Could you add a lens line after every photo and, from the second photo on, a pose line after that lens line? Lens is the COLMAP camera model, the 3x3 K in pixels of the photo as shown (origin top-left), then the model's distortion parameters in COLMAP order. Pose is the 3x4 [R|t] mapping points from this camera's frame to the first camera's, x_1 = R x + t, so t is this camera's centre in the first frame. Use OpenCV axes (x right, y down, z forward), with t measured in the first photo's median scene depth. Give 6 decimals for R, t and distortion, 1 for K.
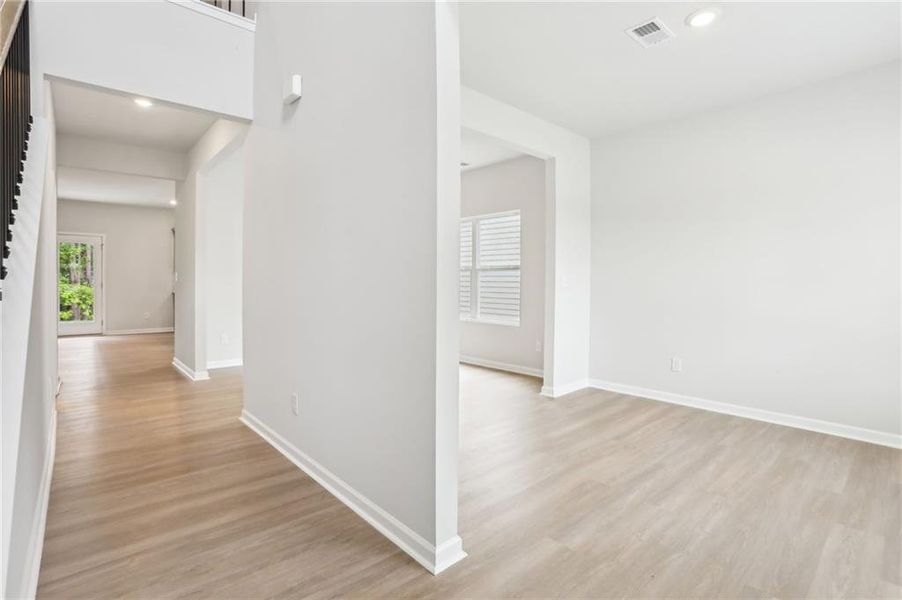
lens RADIAL K [[432.0, 0, 450.9], [0, 432.0, 283.5], [0, 0, 1]] dist [-0.045802, 0.003050]
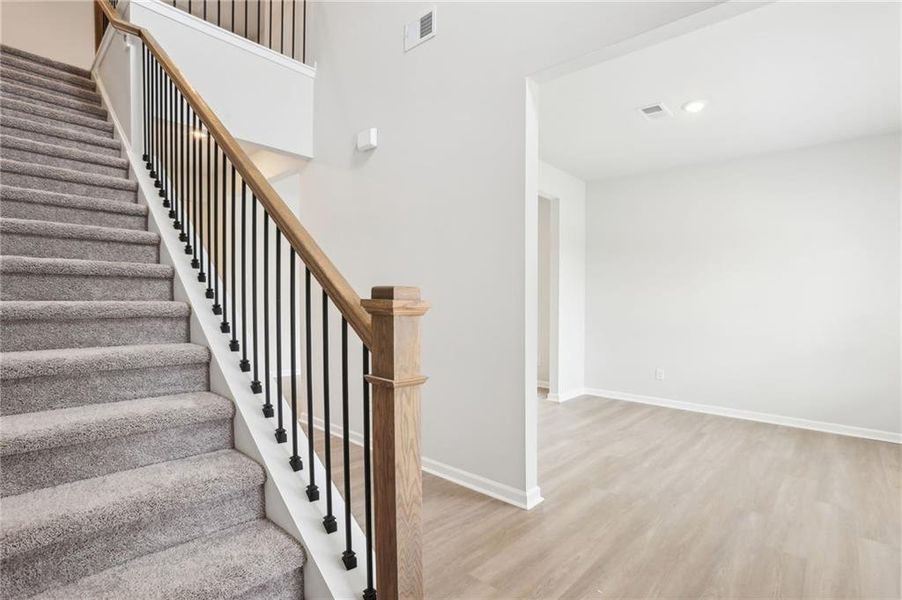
lens RADIAL K [[432.0, 0, 450.4], [0, 432.0, 303.3], [0, 0, 1]] dist [-0.045802, 0.003050]
pose [[0.995816, 0.024304, 0.088092, -0.263274], [-0.024345, 0.999703, -0.000601, -0.001199], [-0.088080, -0.001546, 0.996112, -0.245109]]
